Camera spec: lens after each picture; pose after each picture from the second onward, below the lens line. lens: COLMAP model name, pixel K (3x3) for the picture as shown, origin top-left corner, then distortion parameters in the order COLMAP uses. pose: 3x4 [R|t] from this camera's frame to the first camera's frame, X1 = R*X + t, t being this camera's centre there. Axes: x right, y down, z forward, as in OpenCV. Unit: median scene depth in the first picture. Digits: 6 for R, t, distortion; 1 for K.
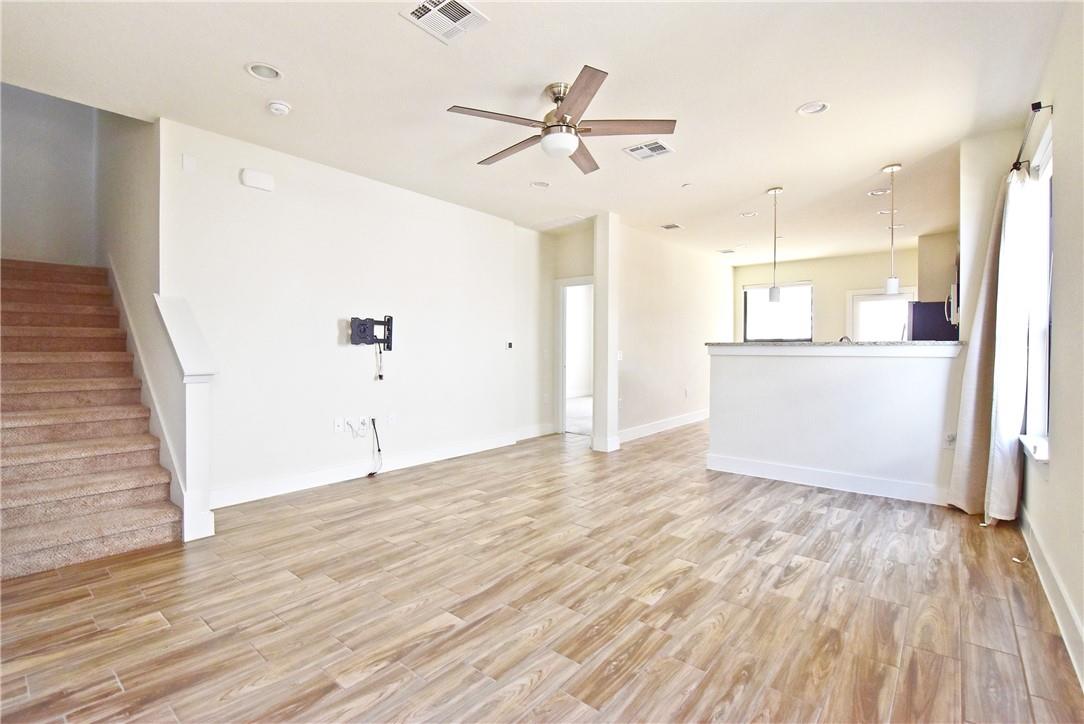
lens RADIAL K [[484.8, 0, 534.9], [0, 484.8, 354.1], [0, 0, 1]] dist [-0.005028, -0.003449]
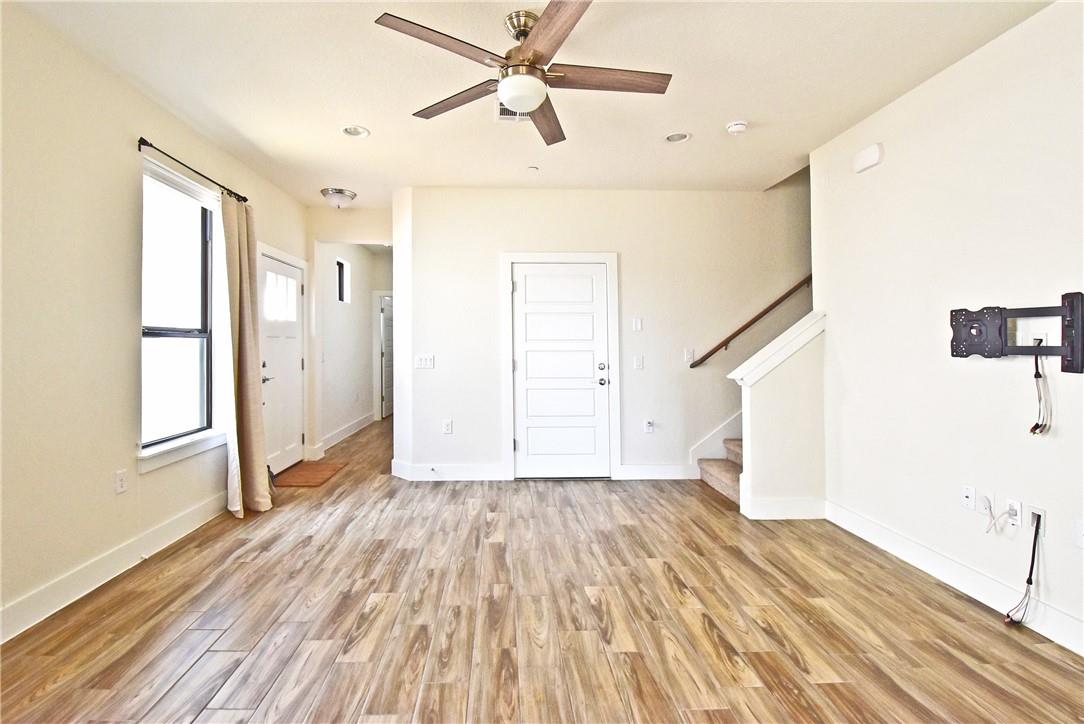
lens RADIAL K [[484.8, 0, 531.3], [0, 484.8, 357.1], [0, 0, 1]] dist [-0.005028, -0.003449]
pose [[-0.717144, 0.010858, -0.696840, 0.677574], [-0.018429, 0.999234, 0.034535, -0.065042], [0.696681, 0.037608, -0.716394, 1.839415]]
